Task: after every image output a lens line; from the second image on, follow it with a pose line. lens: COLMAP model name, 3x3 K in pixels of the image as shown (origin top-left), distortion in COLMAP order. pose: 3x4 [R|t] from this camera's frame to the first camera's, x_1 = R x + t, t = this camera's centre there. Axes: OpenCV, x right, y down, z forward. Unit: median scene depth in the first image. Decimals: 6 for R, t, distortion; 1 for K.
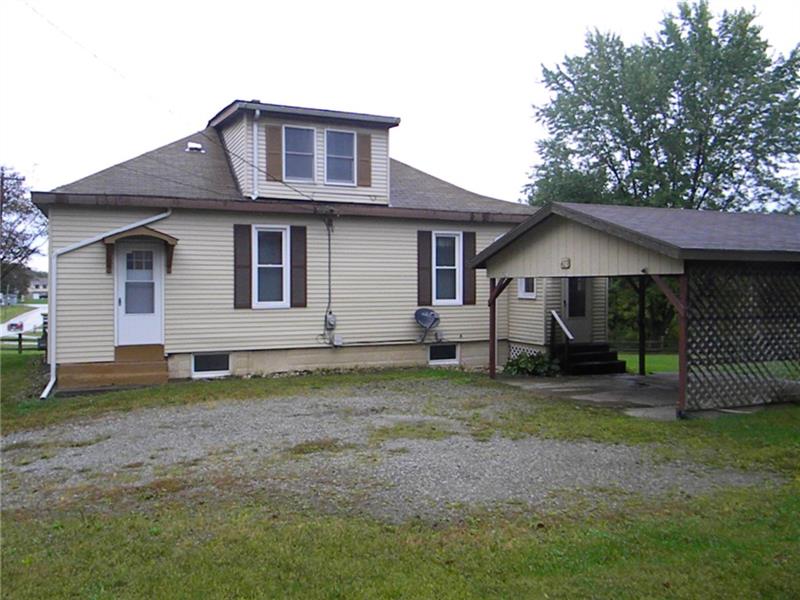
lens RADIAL K [[649.3, 0, 416.5], [0, 649.3, 286.5], [0, 0, 1]] dist [0.023090, -0.035210]
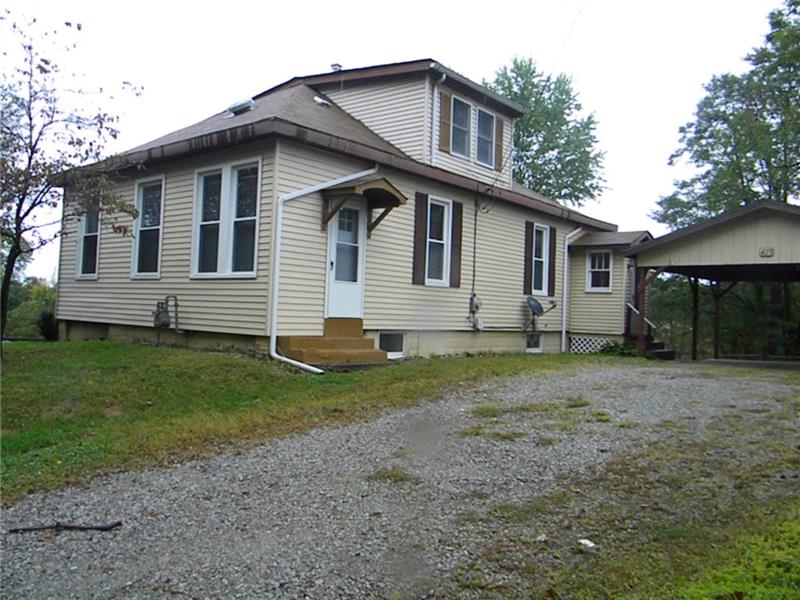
lens RADIAL K [[649.3, 0, 391.8], [0, 649.3, 295.0], [0, 0, 1]] dist [0.023090, -0.035210]
pose [[0.894107, 0.045137, 0.445573, -0.695022], [-0.031177, 0.998768, -0.038615, 0.083734], [-0.446766, 0.020634, 0.894413, 0.193265]]
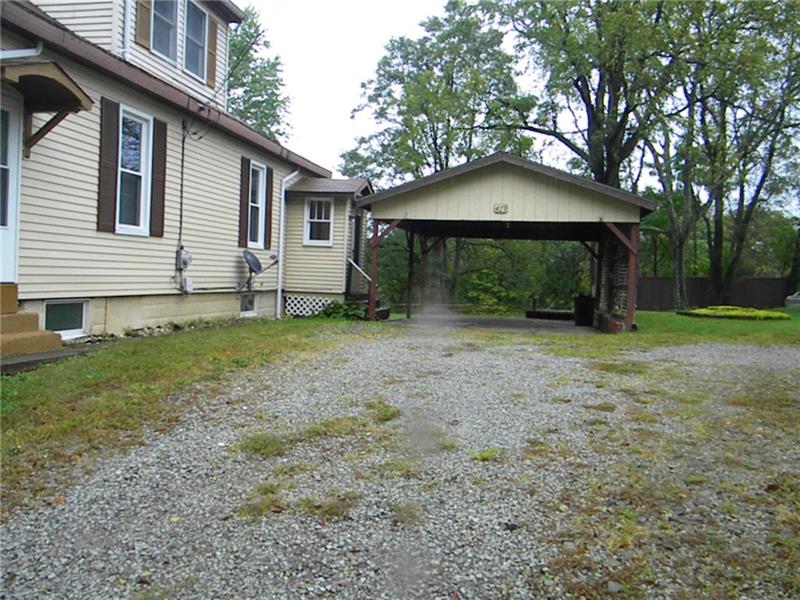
lens RADIAL K [[649.3, 0, 384.0], [0, 649.3, 285.0], [0, 0, 1]] dist [0.023090, -0.035210]
pose [[0.579465, 0.009428, 0.814942, -0.620722], [-0.031056, 0.999462, 0.010520, 0.069971], [-0.814405, -0.031405, 0.579447, 0.392584]]
